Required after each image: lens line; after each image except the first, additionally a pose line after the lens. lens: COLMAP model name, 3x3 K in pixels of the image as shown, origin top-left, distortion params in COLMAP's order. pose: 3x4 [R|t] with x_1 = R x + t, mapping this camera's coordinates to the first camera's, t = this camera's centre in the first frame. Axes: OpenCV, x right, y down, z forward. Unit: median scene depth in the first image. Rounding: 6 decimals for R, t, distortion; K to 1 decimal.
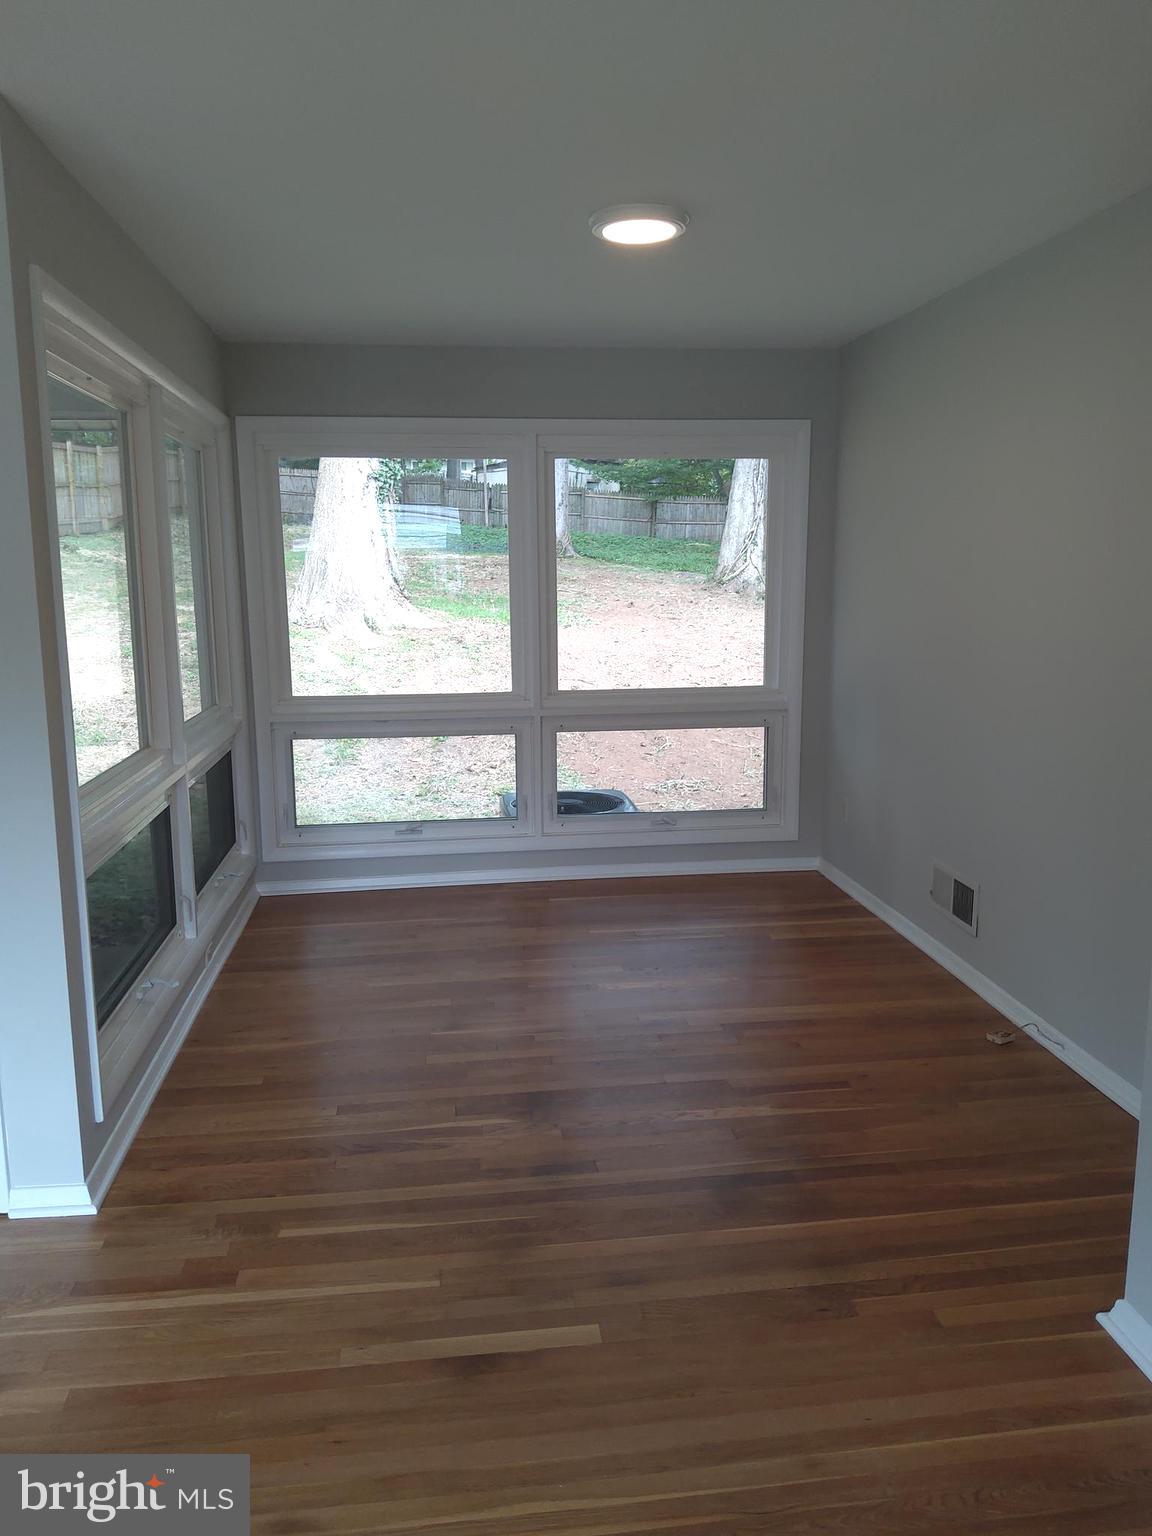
lens RADIAL K [[1144.9, 0, 576.0], [0, 1144.9, 768.0], [0, 0, 1]] dist [0.103887, -0.183907]
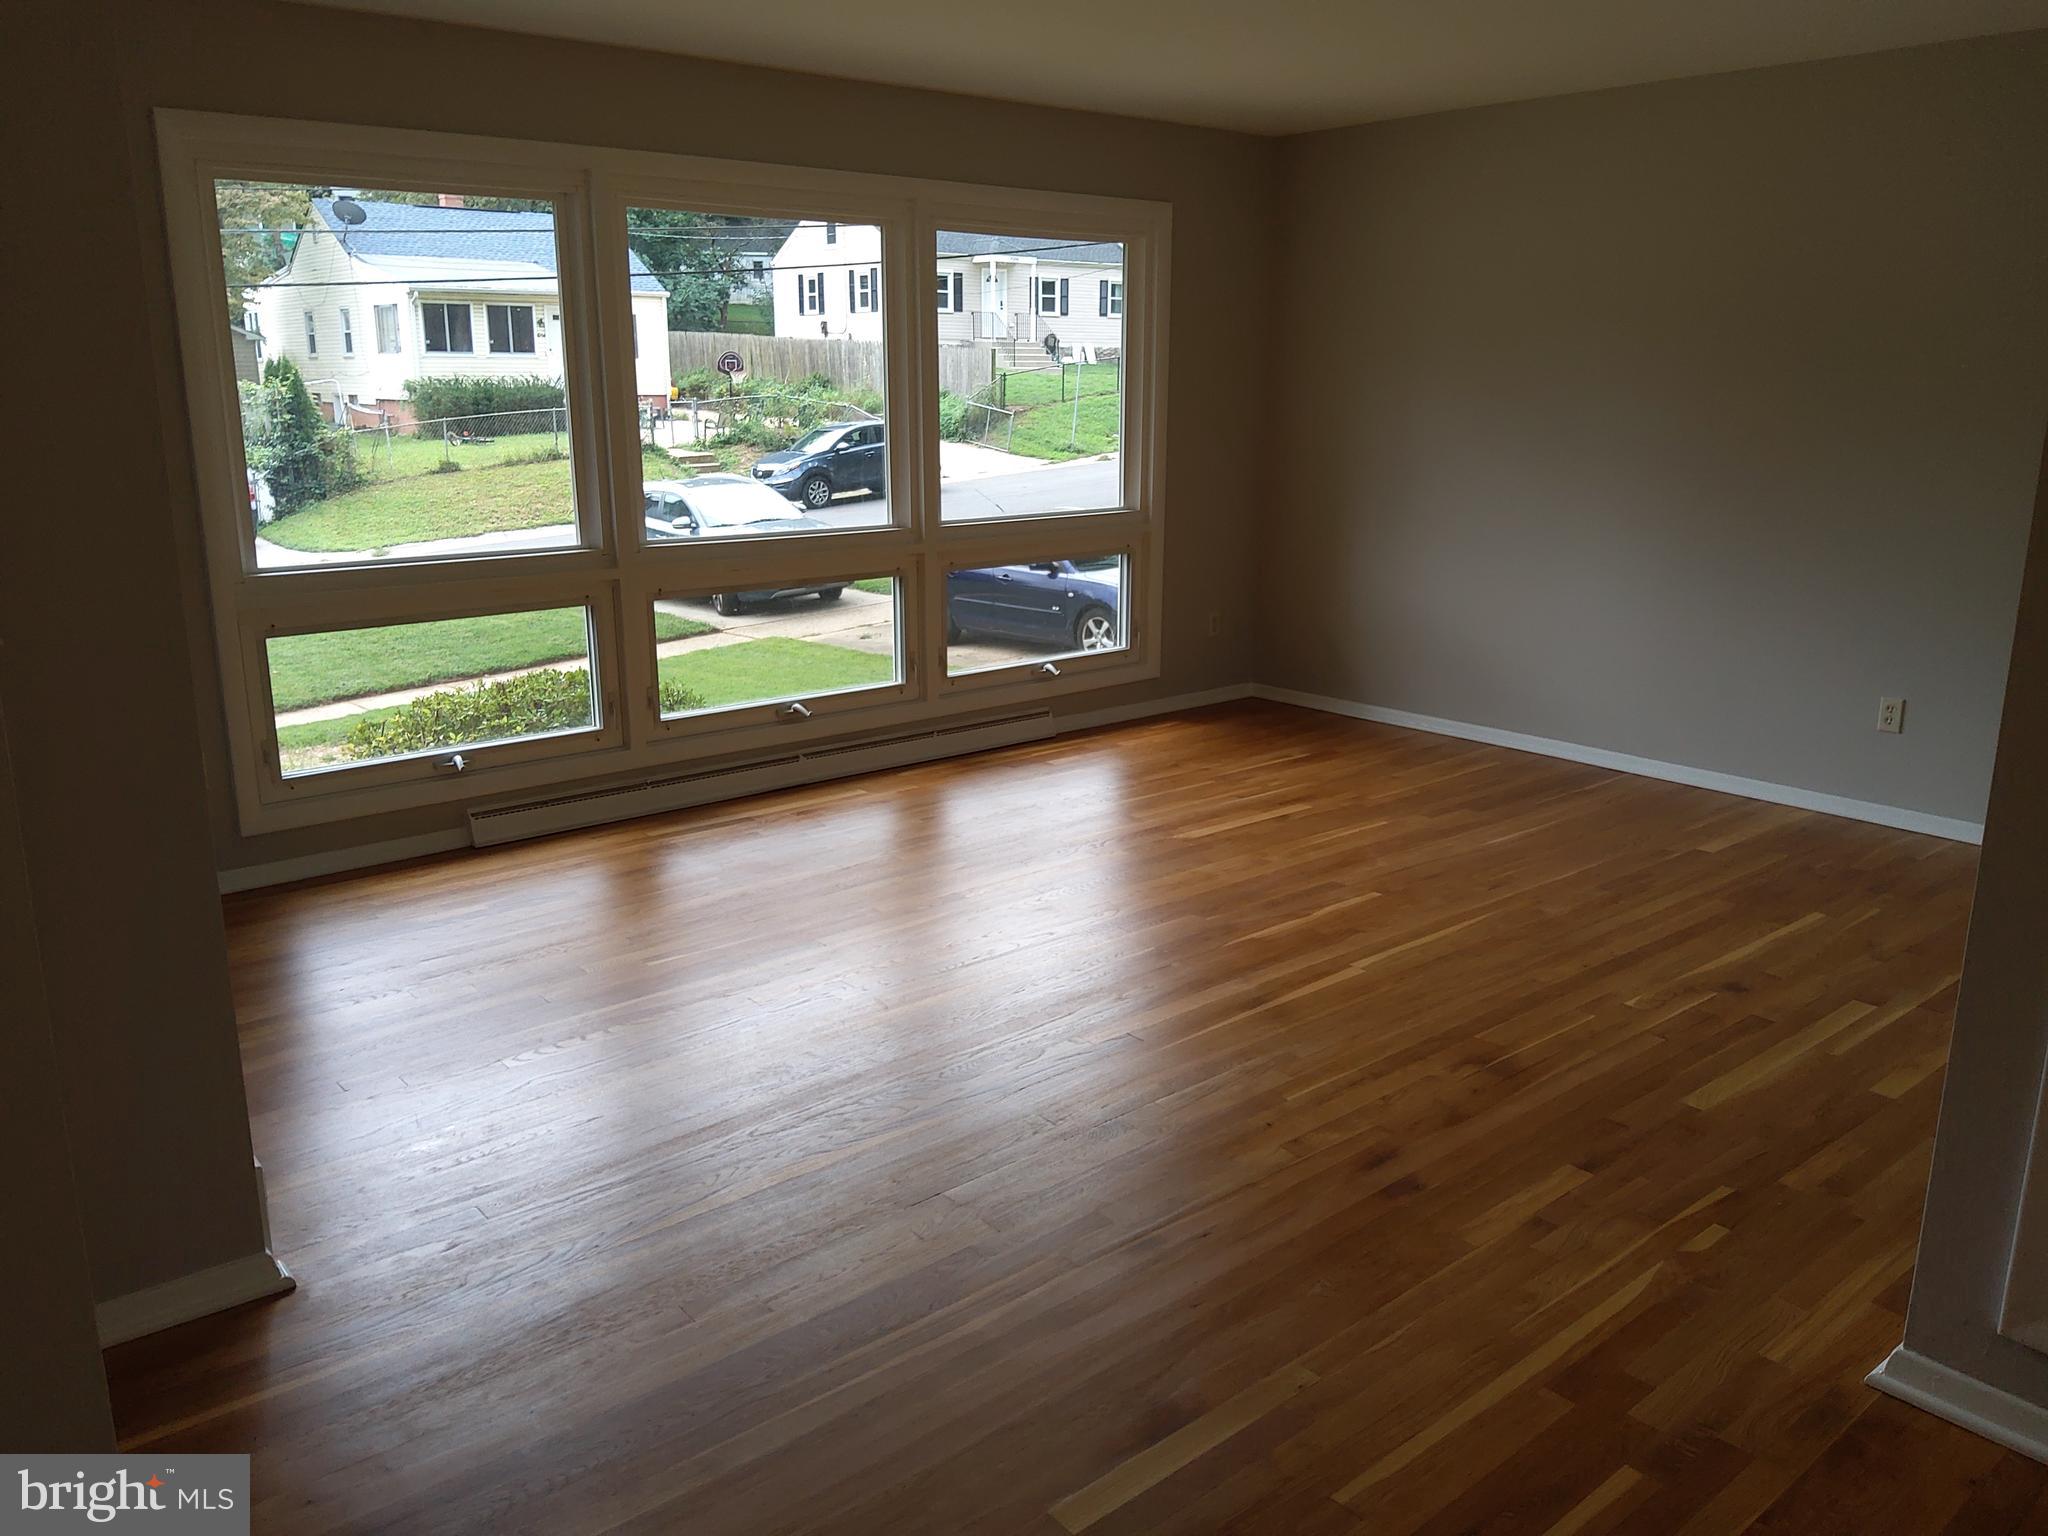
lens RADIAL K [[1526.6, 0, 1020.7], [0, 1526.6, 761.1], [0, 0, 1]] dist [0.103887, -0.183907]
pose [[-0.837220, 0.147050, -0.526725, 0.391431], [-0.084447, 0.916852, 0.390192, -0.231130], [0.540307, 0.371157, -0.755189, 1.278319]]
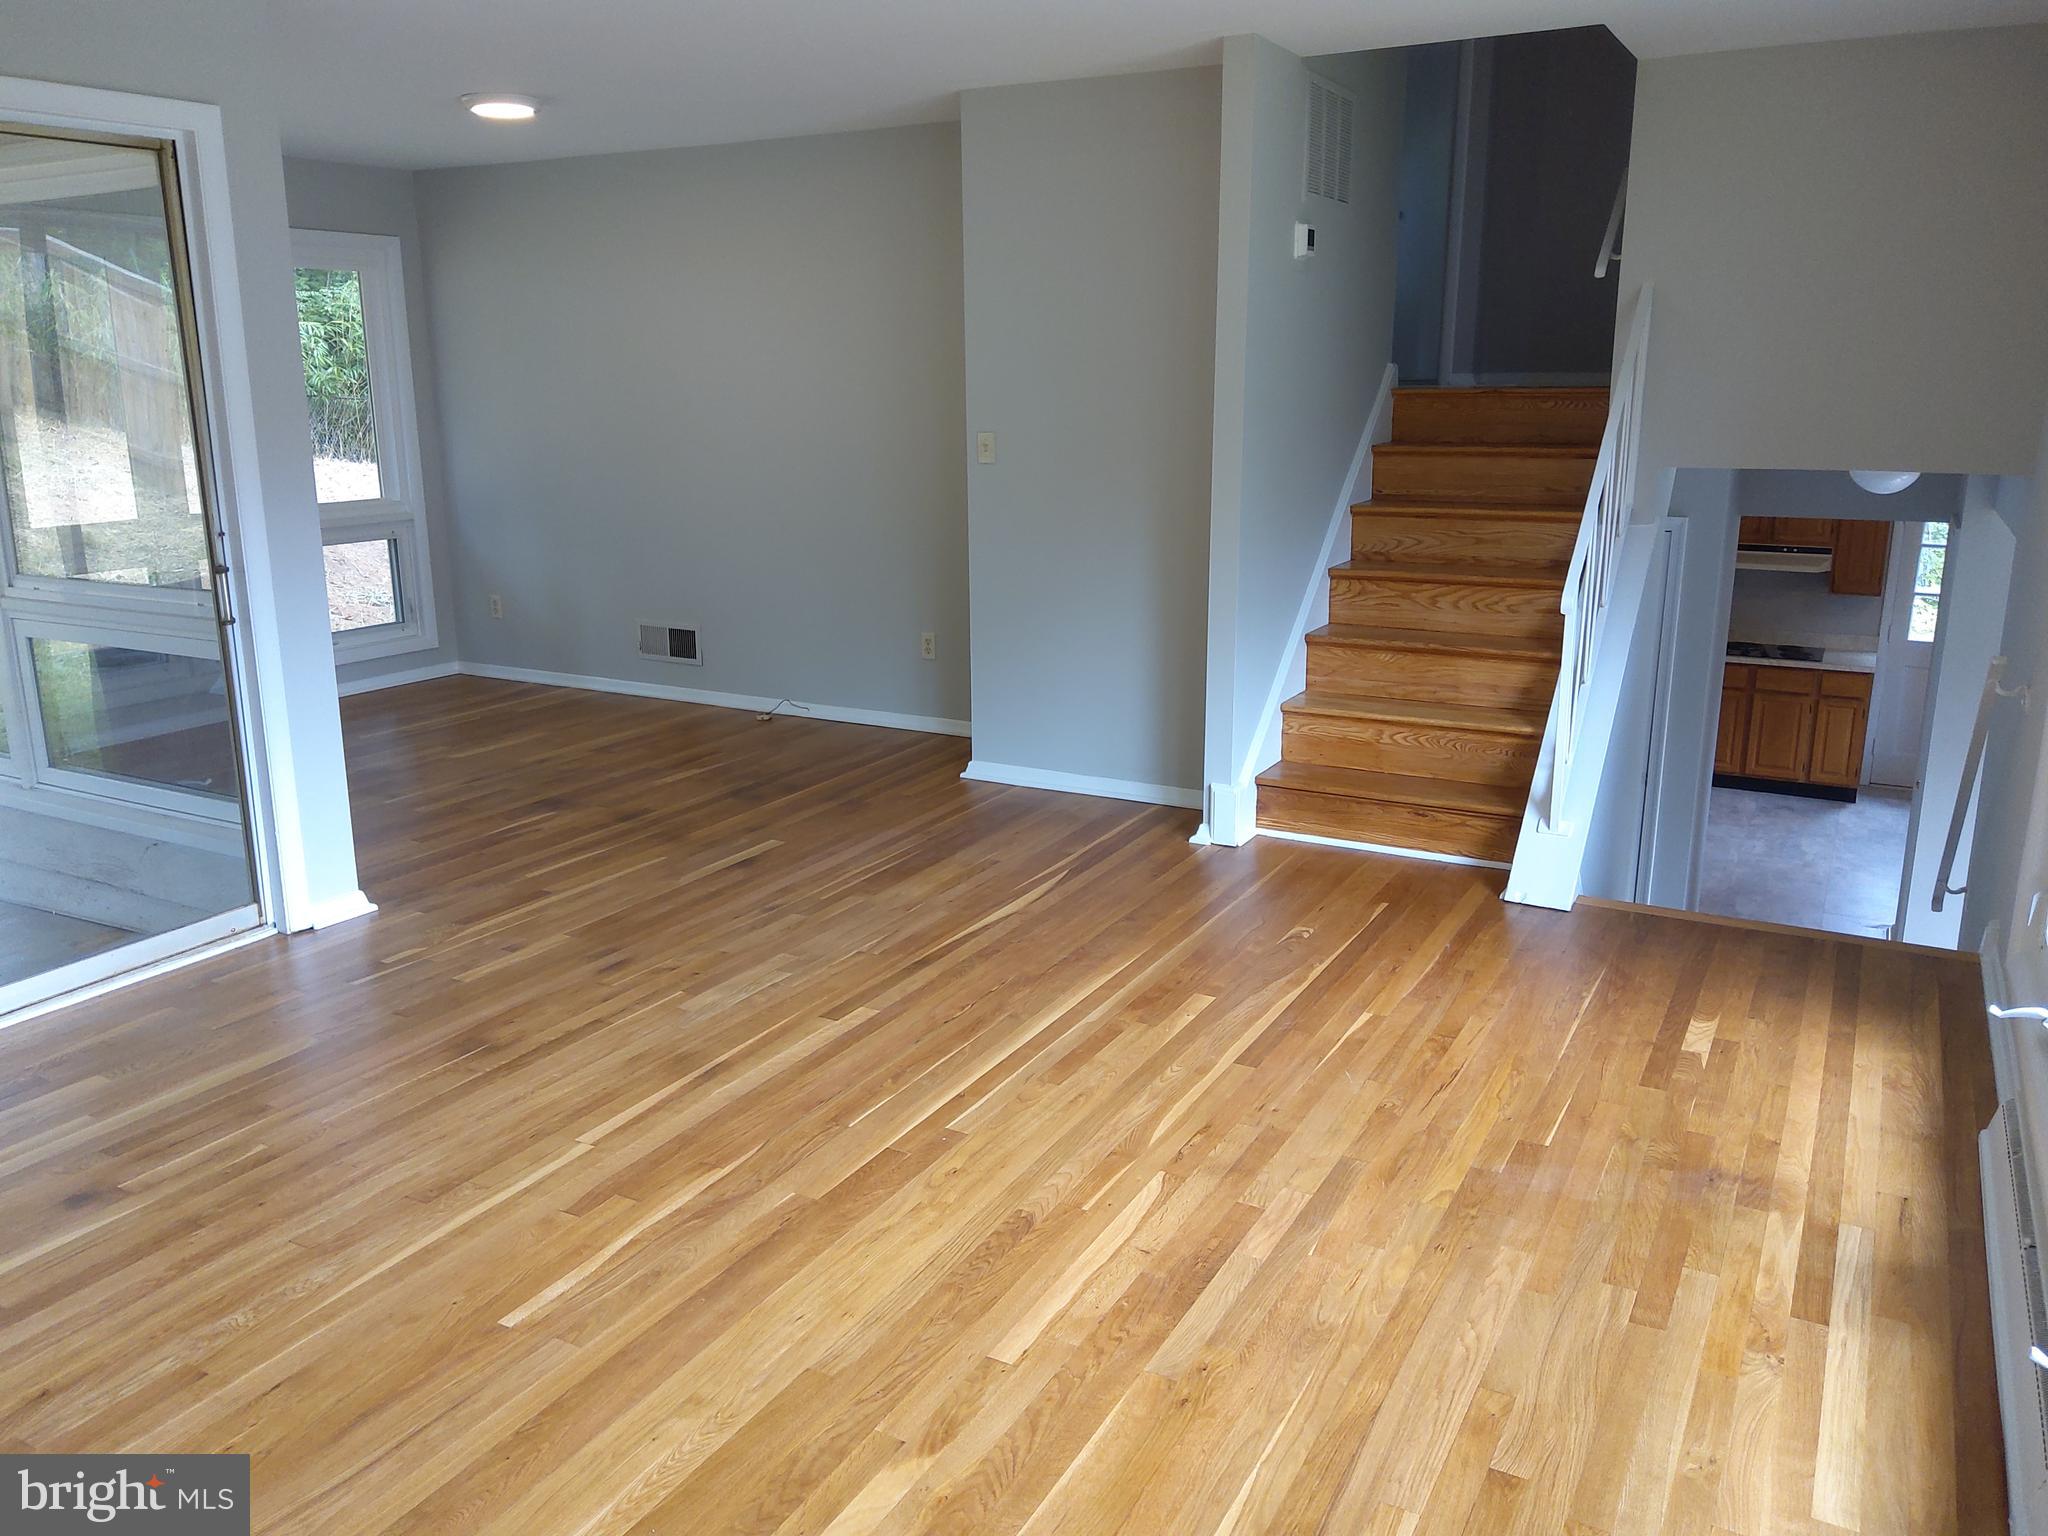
lens RADIAL K [[1526.6, 0, 1020.7], [0, 1526.6, 761.1], [0, 0, 1]] dist [0.103887, -0.183907]
pose [[0.590556, -0.186413, 0.785171, -1.268185], [0.134988, 0.982065, 0.131630, 0.107979], [-0.795627, 0.028254, 0.605128, -0.534313]]
